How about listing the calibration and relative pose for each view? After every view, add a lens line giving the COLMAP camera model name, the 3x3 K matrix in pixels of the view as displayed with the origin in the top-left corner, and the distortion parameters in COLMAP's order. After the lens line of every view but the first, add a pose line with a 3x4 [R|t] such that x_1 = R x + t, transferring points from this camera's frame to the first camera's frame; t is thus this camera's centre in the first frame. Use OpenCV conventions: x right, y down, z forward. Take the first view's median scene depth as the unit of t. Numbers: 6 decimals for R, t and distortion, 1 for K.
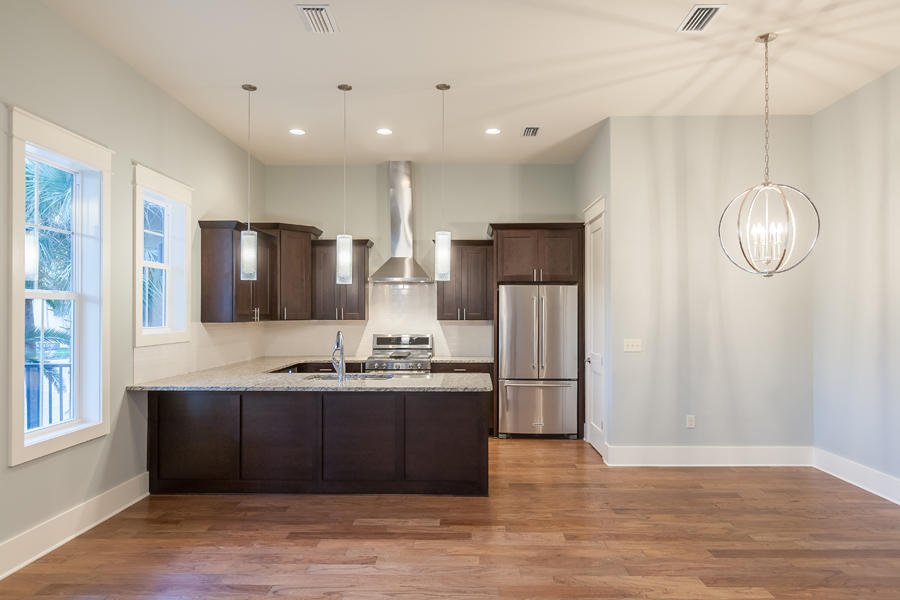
lens RADIAL K [[582.6, 0, 451.0], [0, 582.6, 308.3], [0, 0, 1]] dist [-0.002602, -0.000750]
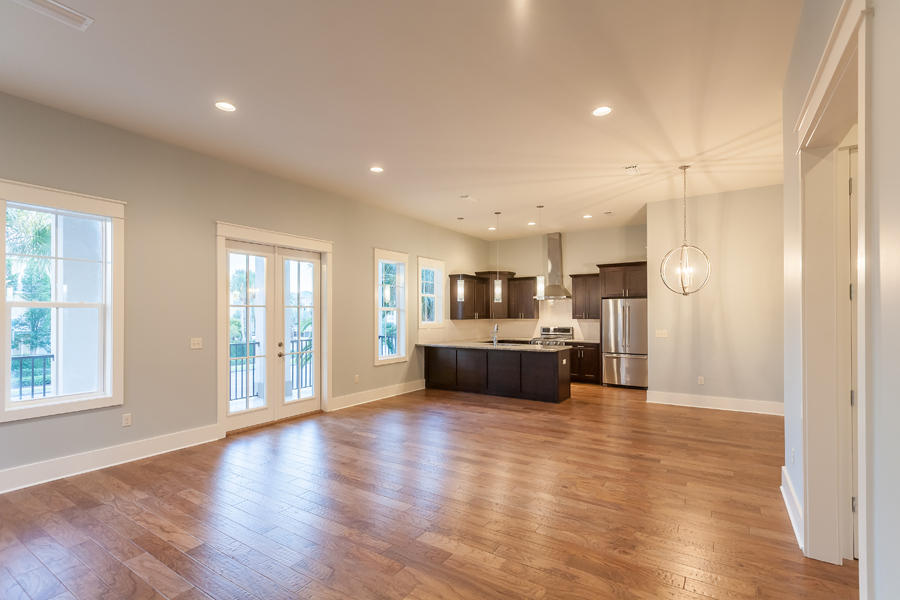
lens RADIAL K [[415.4, 0, 451.9], [0, 415.4, 308.9], [0, 0, 1]] dist [0.000324, -0.000017]
pose [[0.847299, -0.009452, -0.531033, 0.435861], [0.006350, 0.999950, -0.007667, -0.004265], [0.531079, 0.003125, 0.847317, -0.370102]]
